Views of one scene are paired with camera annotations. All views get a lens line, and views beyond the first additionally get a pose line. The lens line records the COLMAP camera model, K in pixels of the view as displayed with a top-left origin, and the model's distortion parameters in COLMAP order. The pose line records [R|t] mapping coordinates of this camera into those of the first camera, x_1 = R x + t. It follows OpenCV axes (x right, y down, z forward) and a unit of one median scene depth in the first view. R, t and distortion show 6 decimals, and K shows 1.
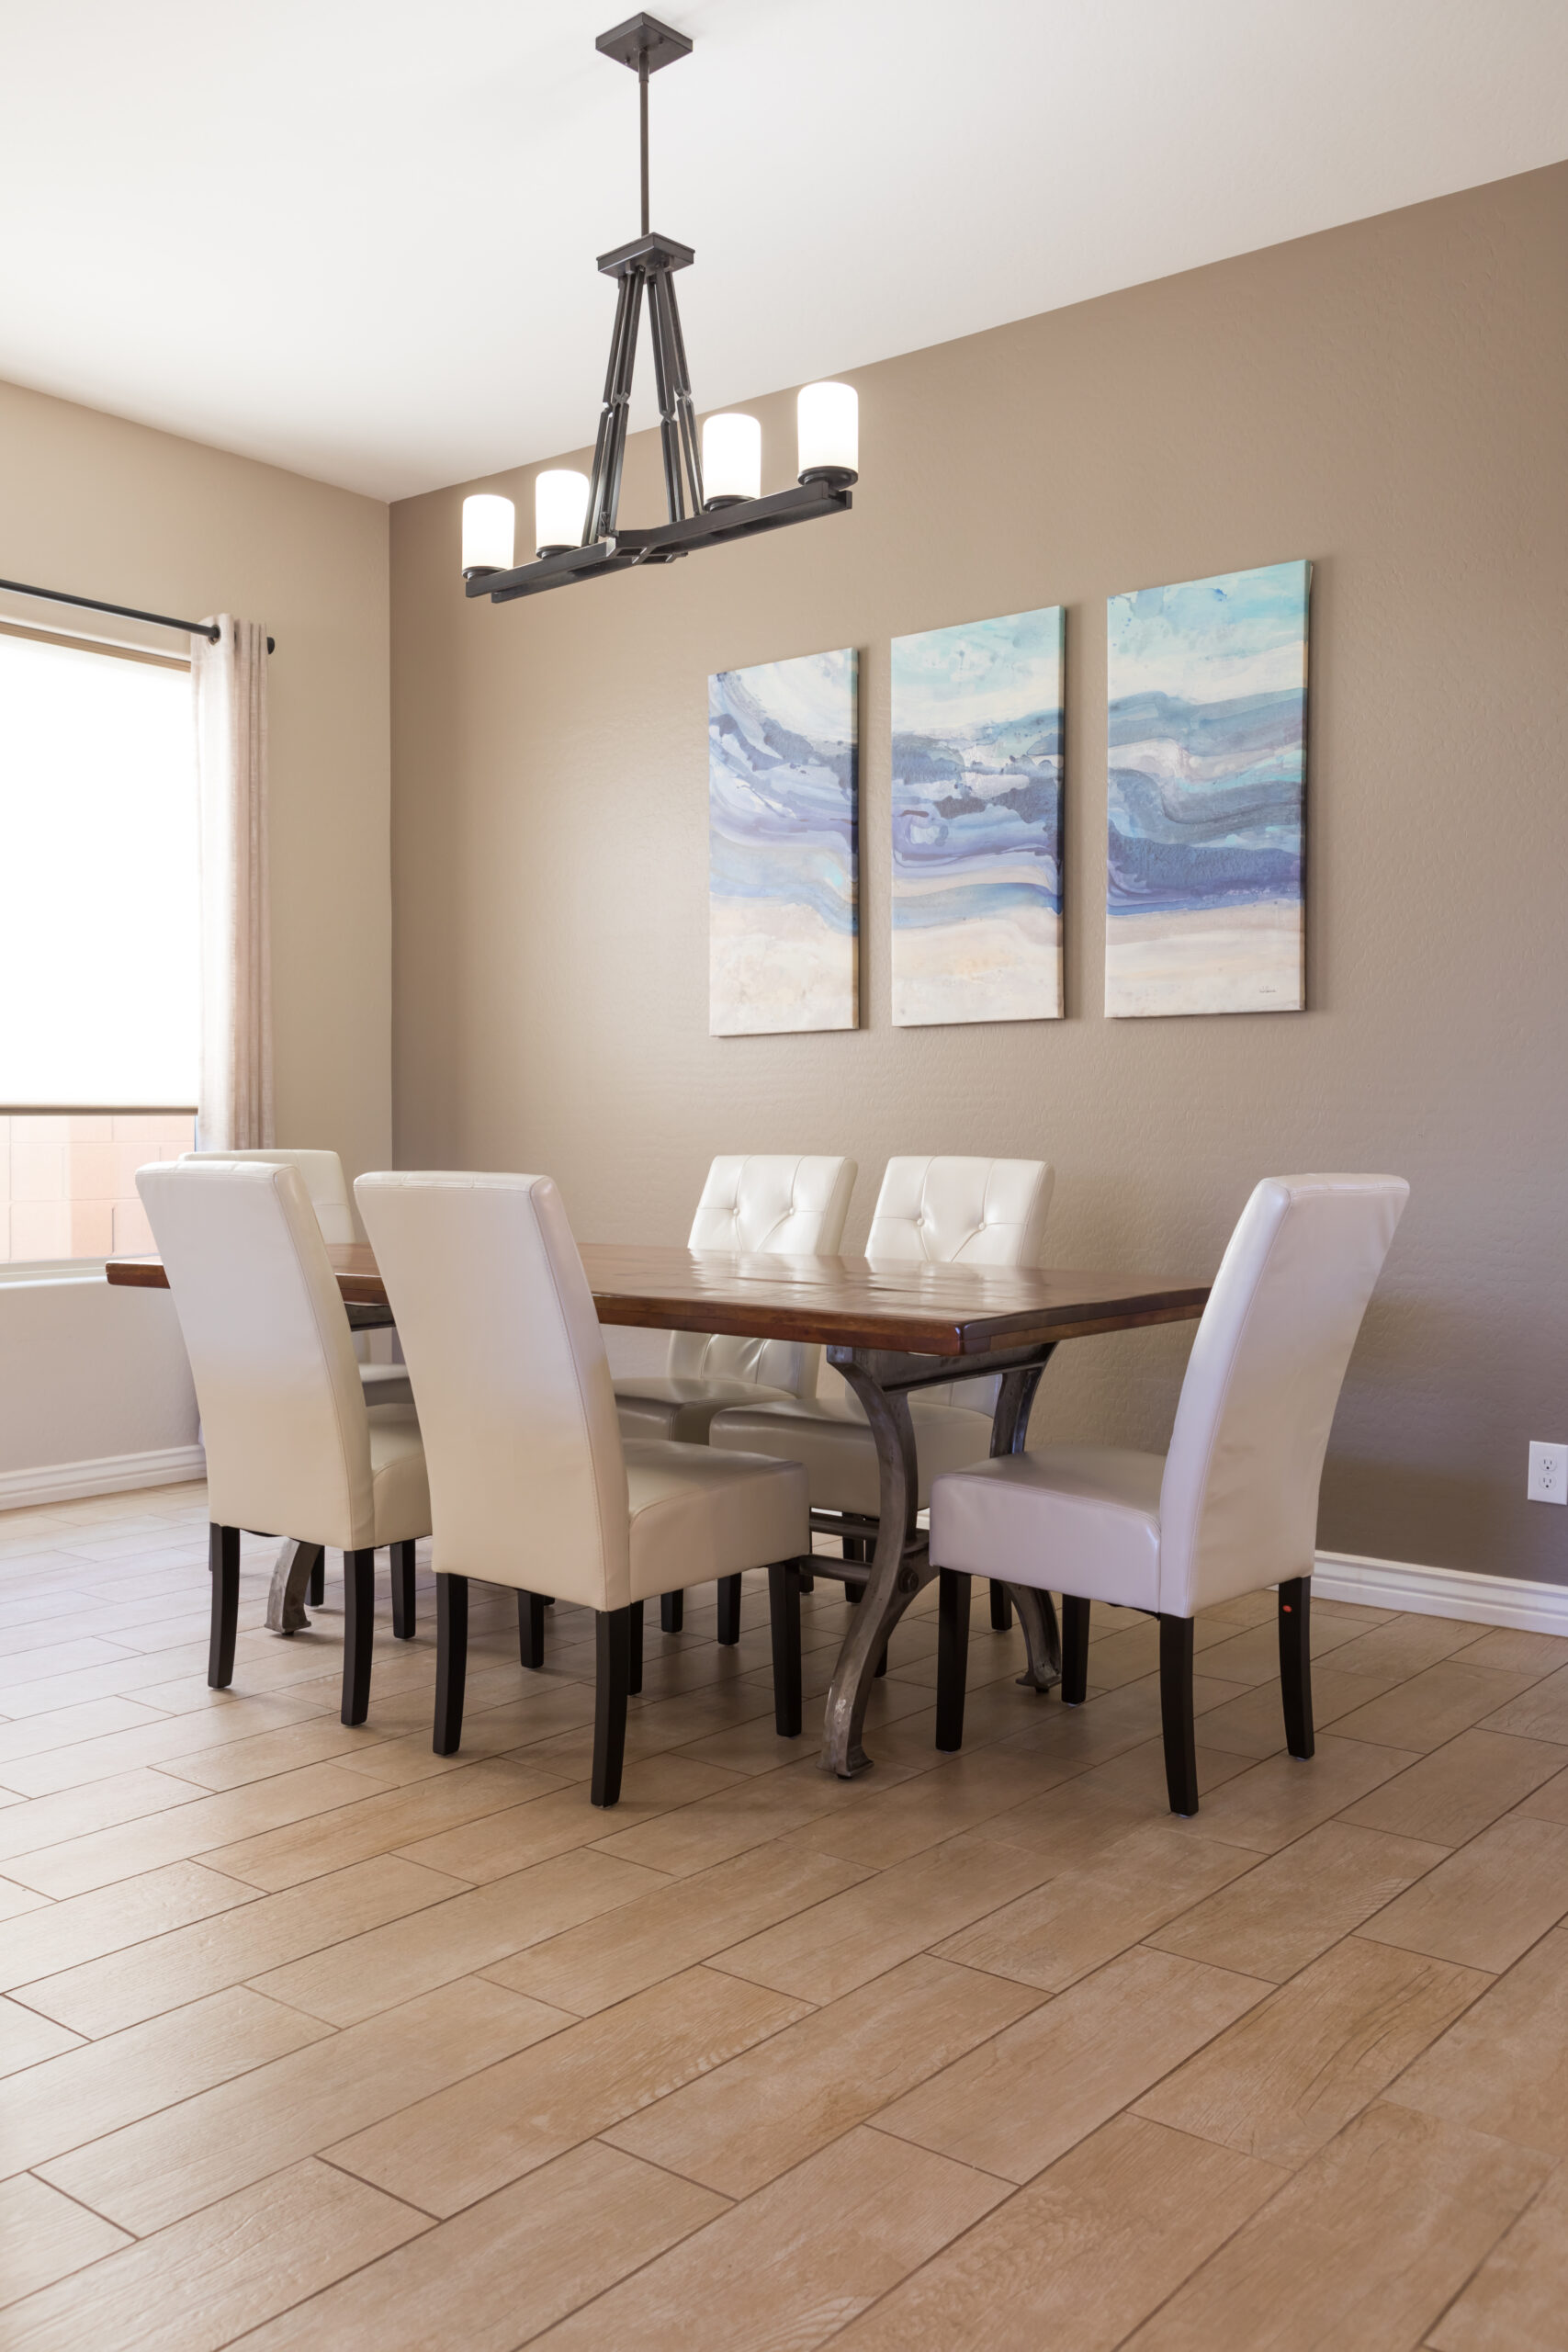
lens RADIAL K [[1982.9, 0, 784.0], [0, 1982.9, 1176.0], [0, 0, 1]] dist [0.000193, -0.000004]
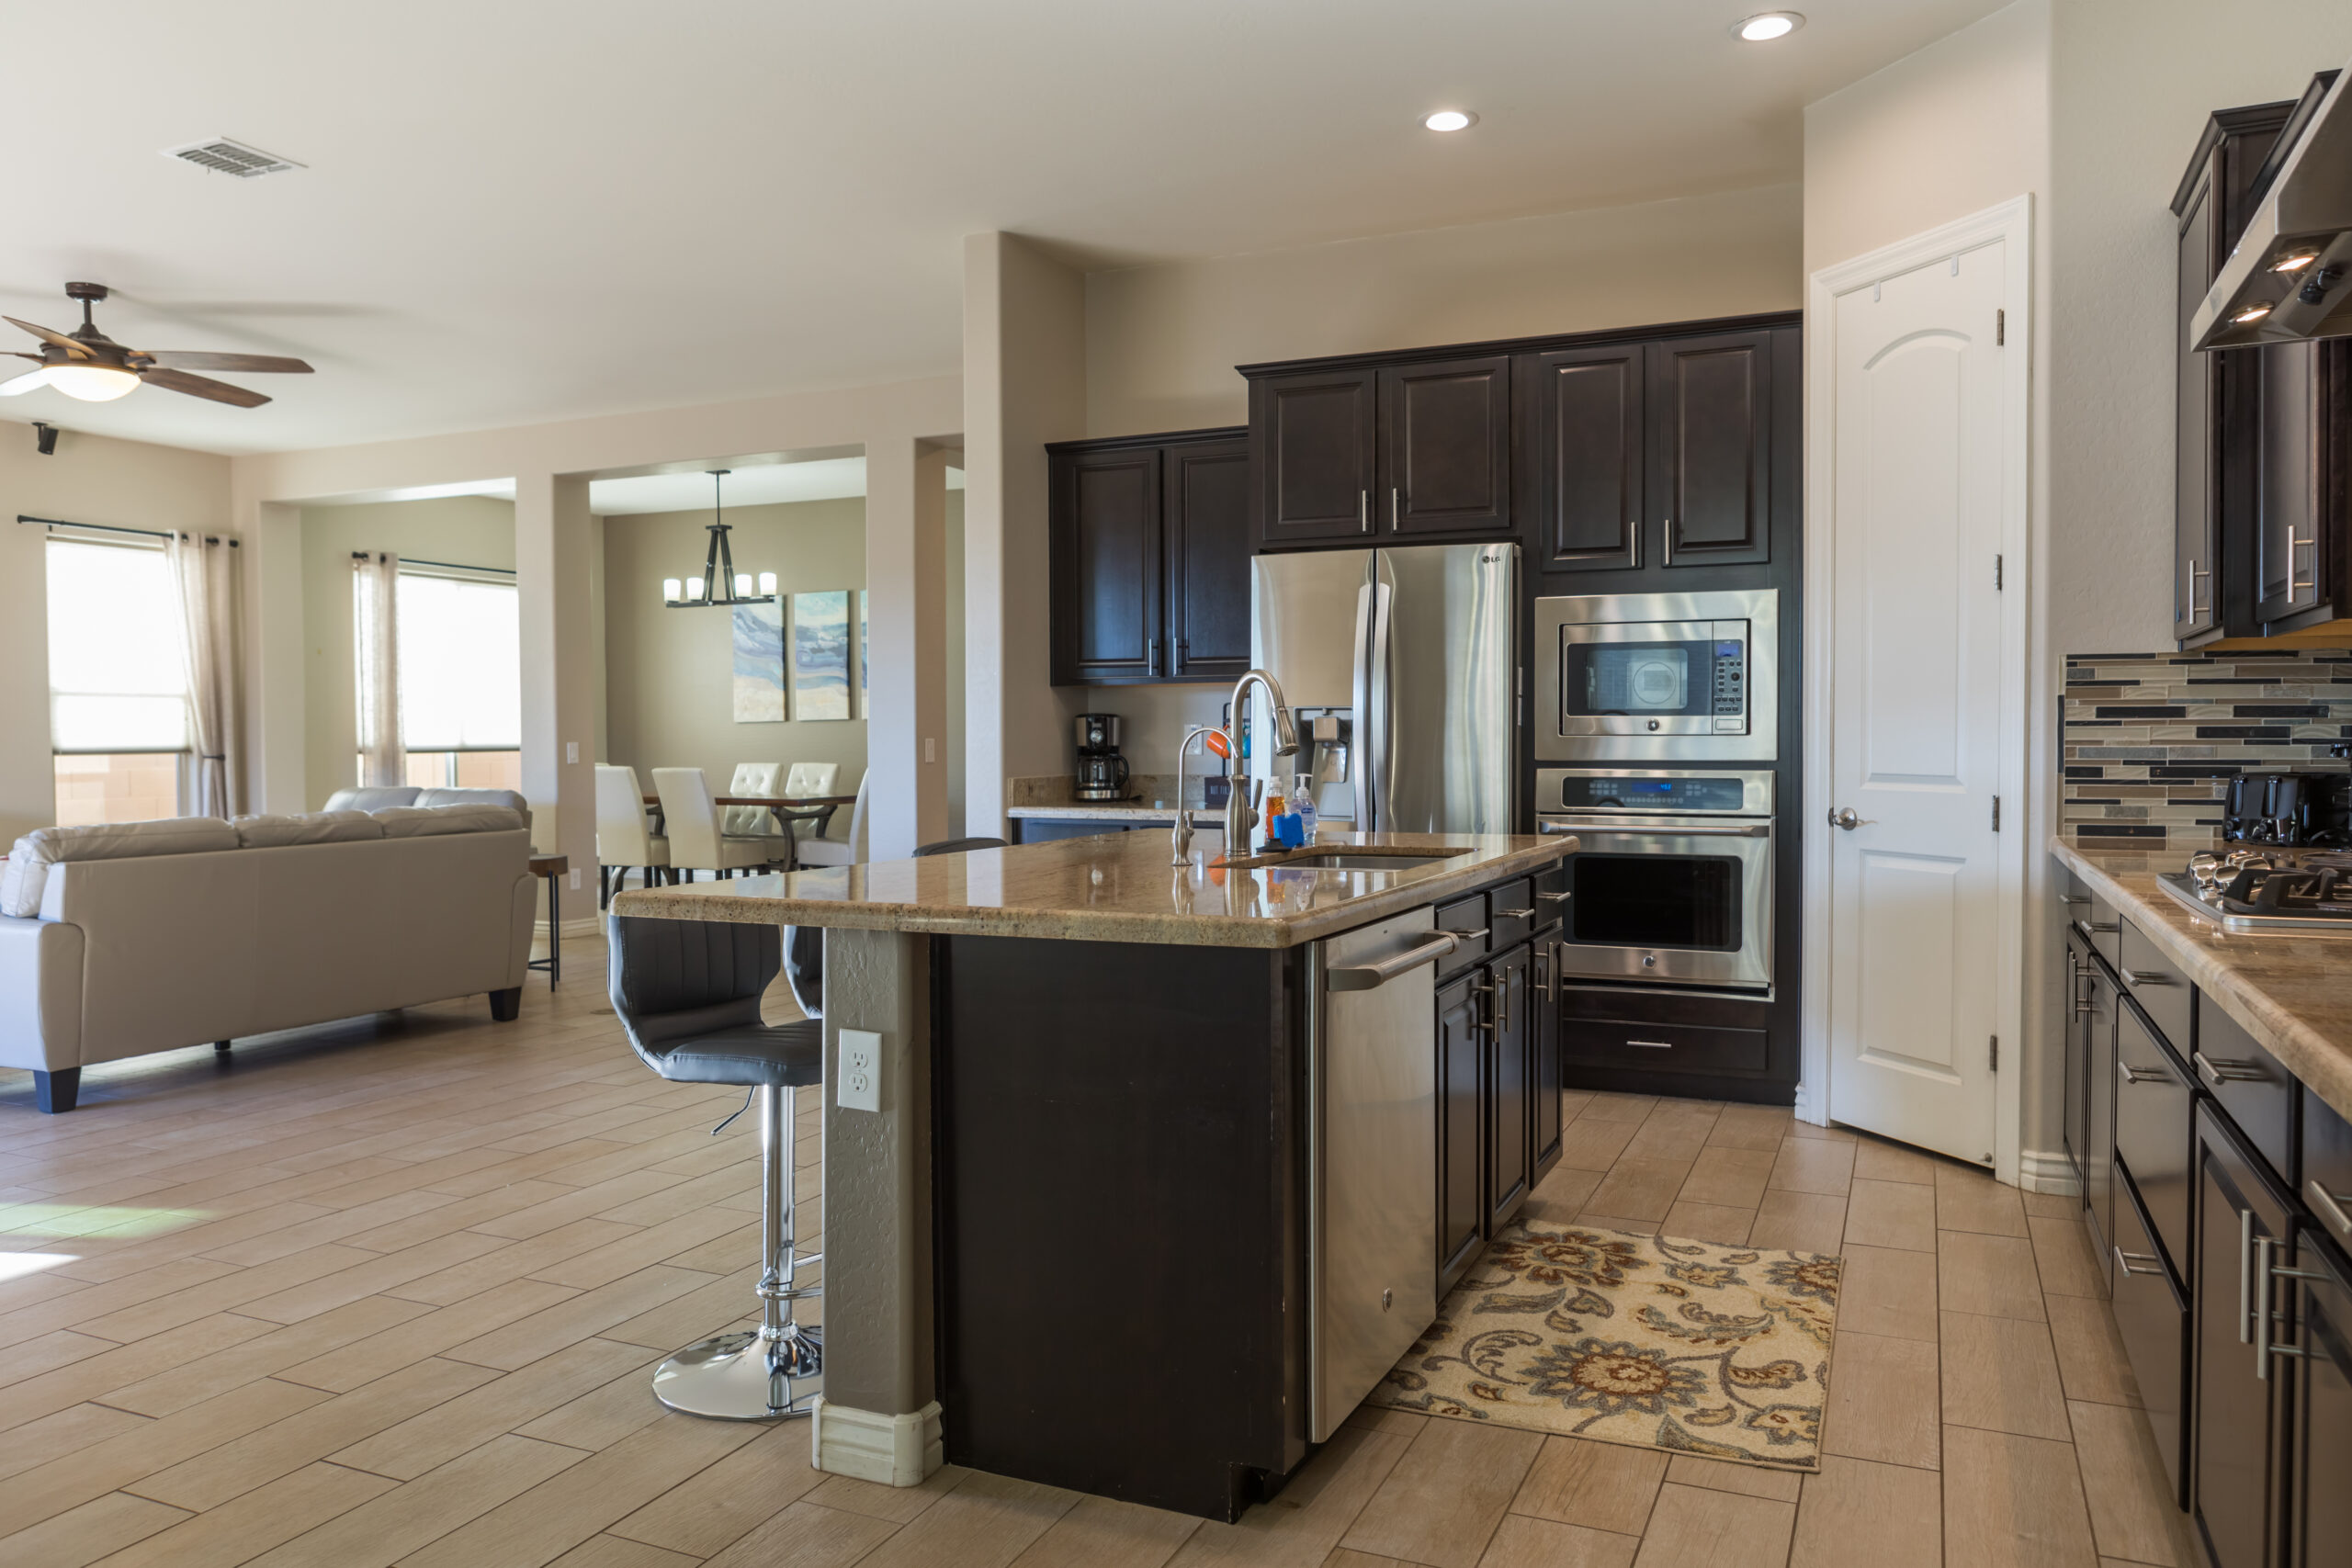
lens RADIAL K [[1635.6, 0, 1176.0], [0, 1635.6, 784.0], [0, 0, 1]] dist [-0.021487, 0.004375]
pose [[0.970434, -0.016350, 0.240812, 0.013906], [0.014377, 0.999847, 0.009948, 0.006312], [-0.240938, -0.006192, 0.970521, -1.638414]]
